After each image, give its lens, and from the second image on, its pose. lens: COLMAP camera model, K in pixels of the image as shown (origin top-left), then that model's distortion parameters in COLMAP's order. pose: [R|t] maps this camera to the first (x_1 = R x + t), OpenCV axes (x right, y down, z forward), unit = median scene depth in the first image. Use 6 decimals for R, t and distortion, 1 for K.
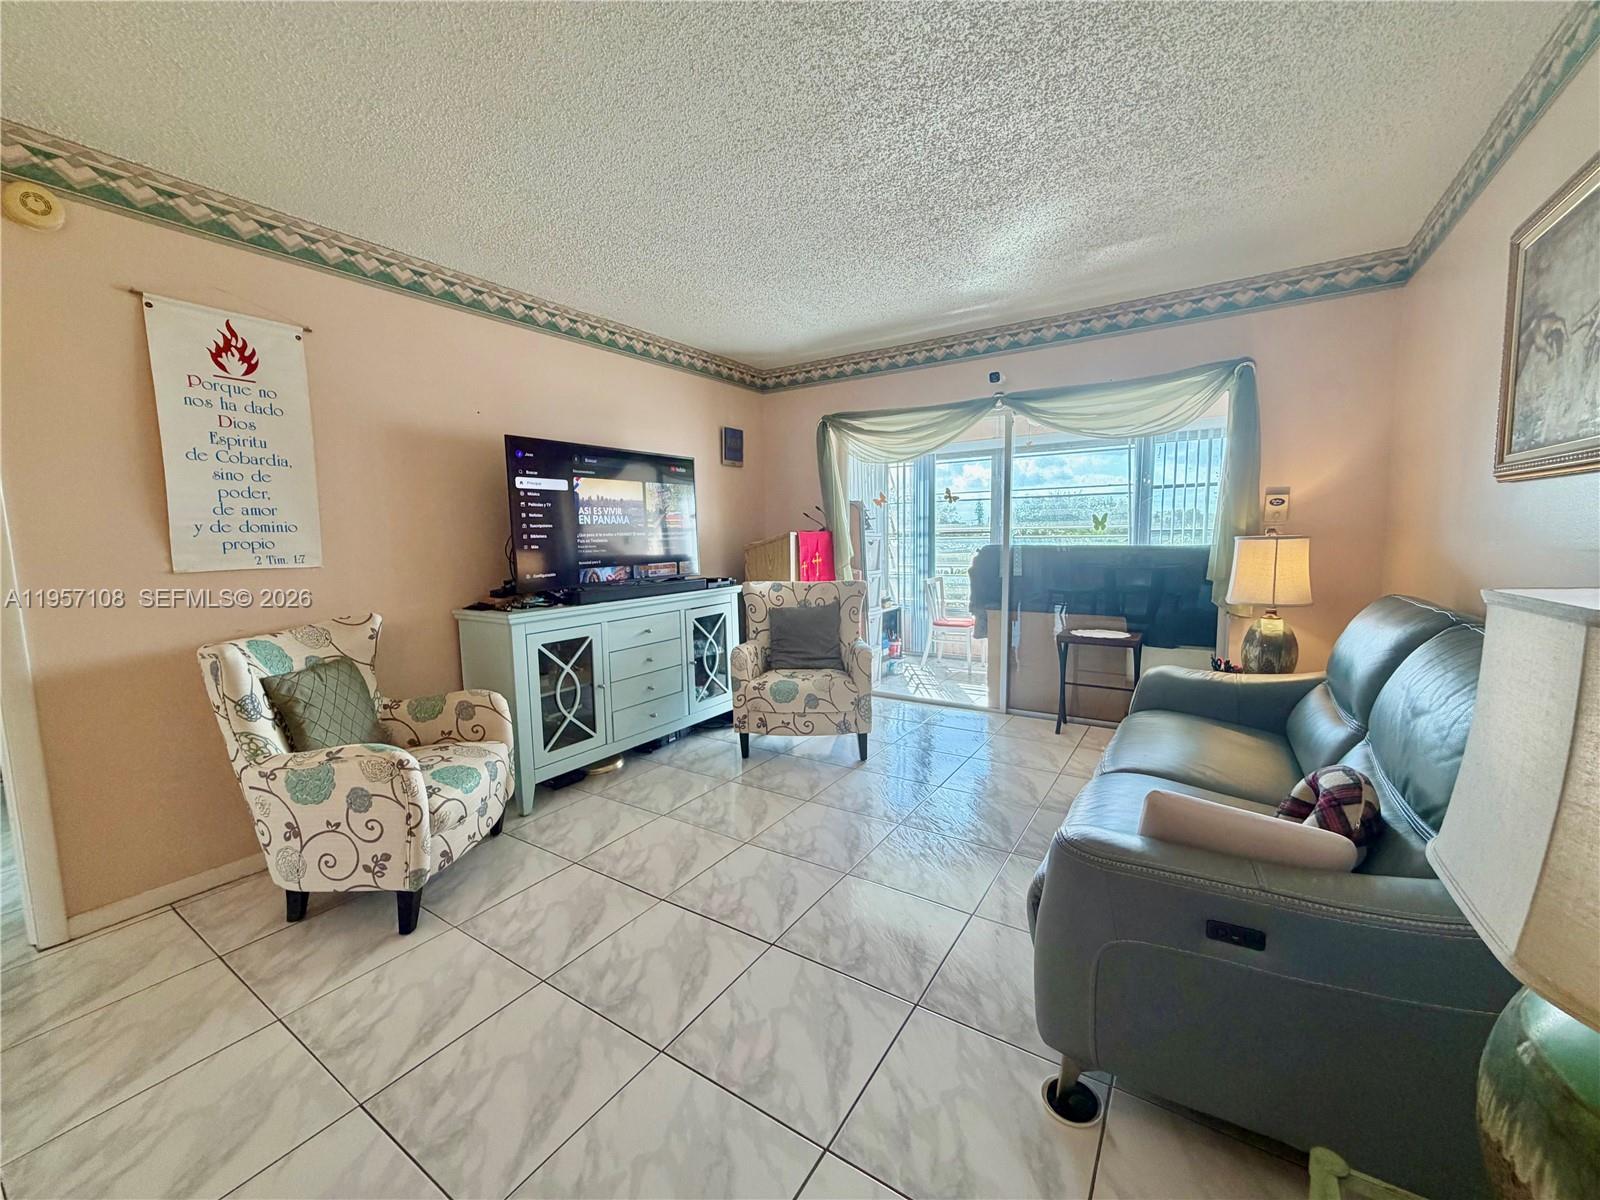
lens RADIAL K [[634.3, 0, 796.1], [0, 634.3, 600.3], [0, 0, 1]] dist [0.001728, -0.000345]
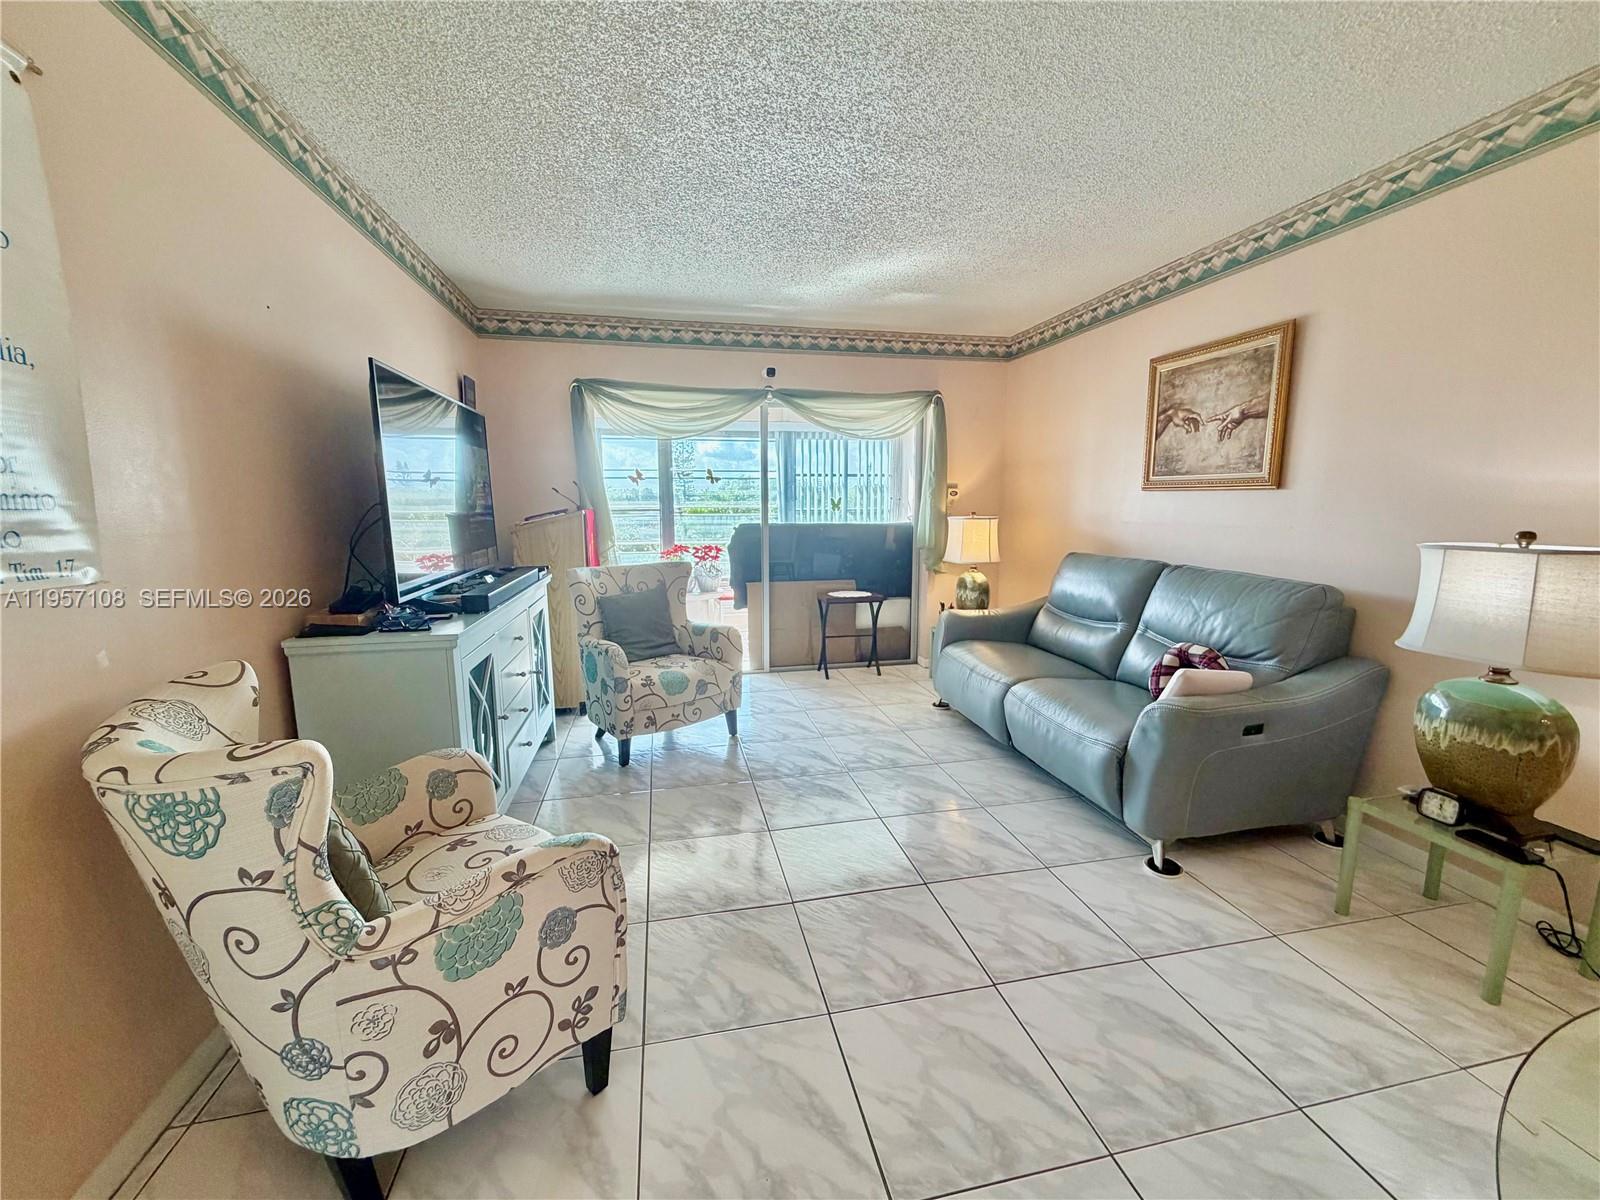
lens RADIAL K [[634.3, 0, 796.1], [0, 634.3, 600.3], [0, 0, 1]] dist [0.001728, -0.000345]
pose [[0.704240, -0.092250, 0.703943, -0.556578], [0.065253, 0.995736, 0.065209, -0.027714], [-0.706957, 0.000011, 0.707257, 0.215551]]
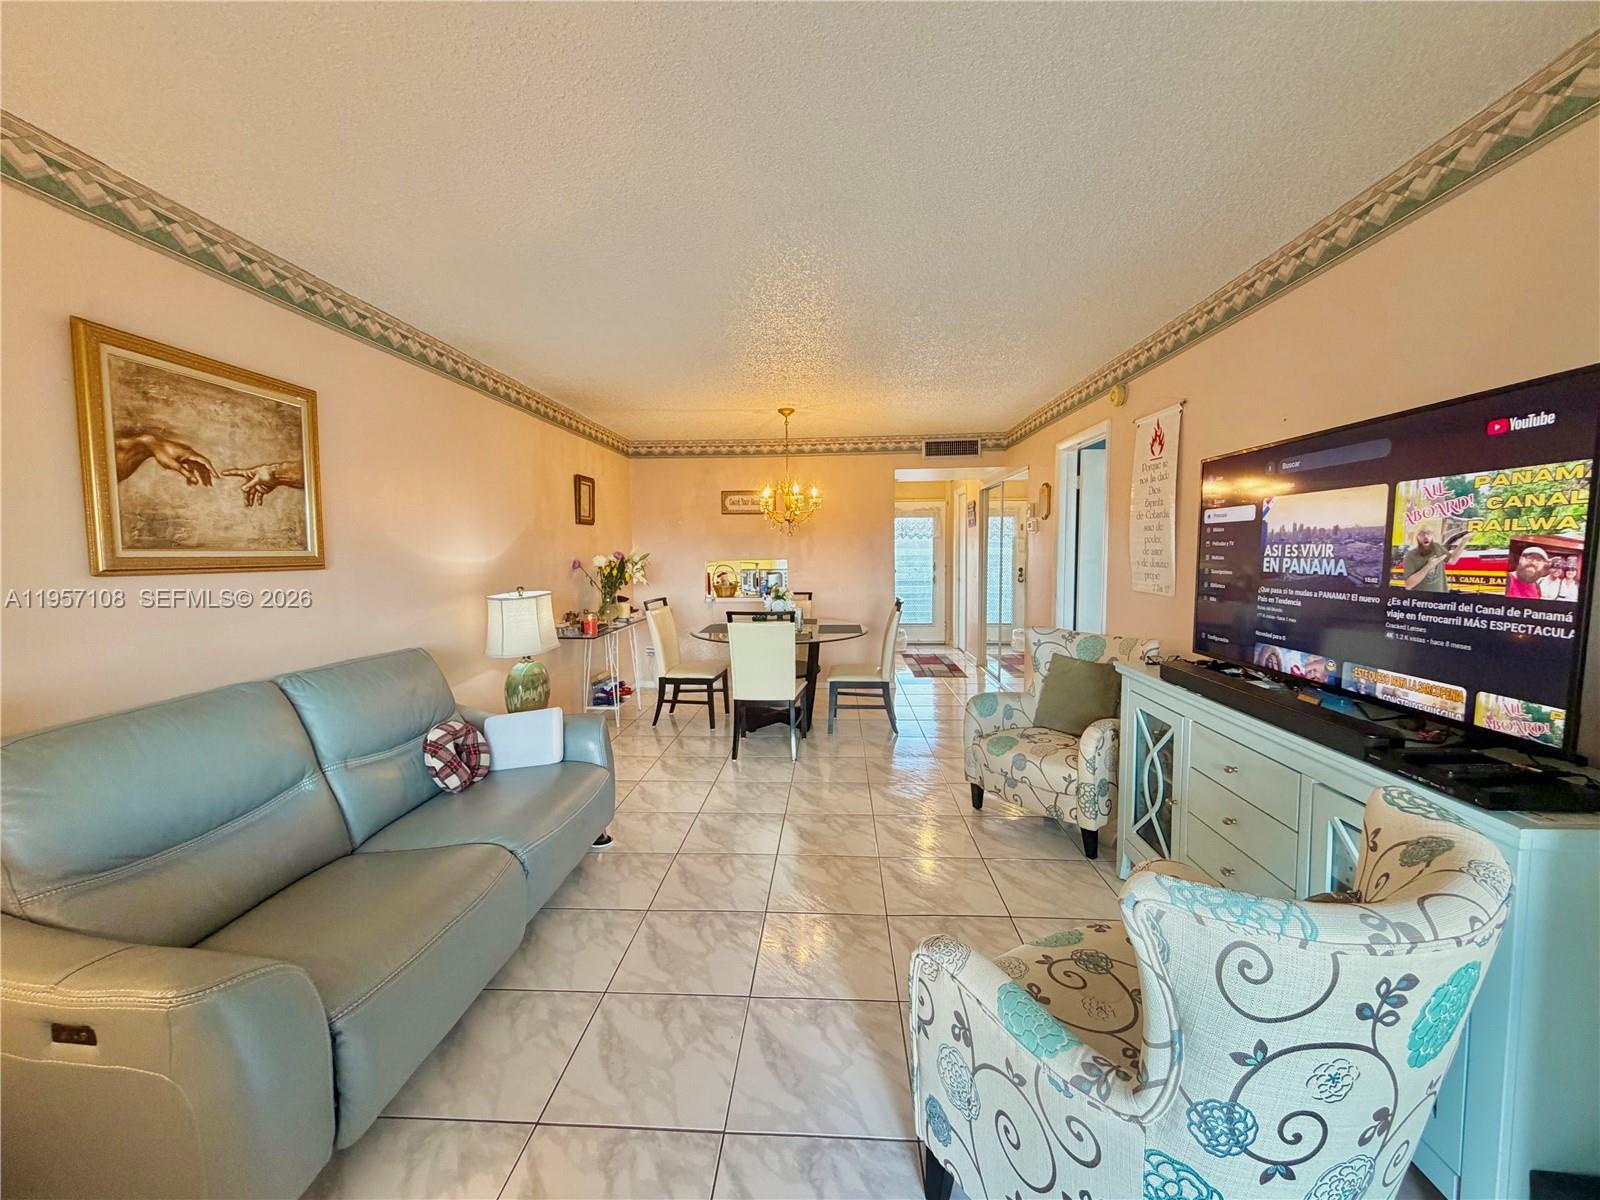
lens RADIAL K [[634.3, 0, 796.1], [0, 634.3, 600.3], [0, 0, 1]] dist [0.001728, -0.000345]
pose [[-0.869249, 0.068687, -0.489581, 0.367299], [-0.024582, 0.983071, 0.181567, -0.193977], [0.493764, 0.169861, -0.852845, 1.301025]]
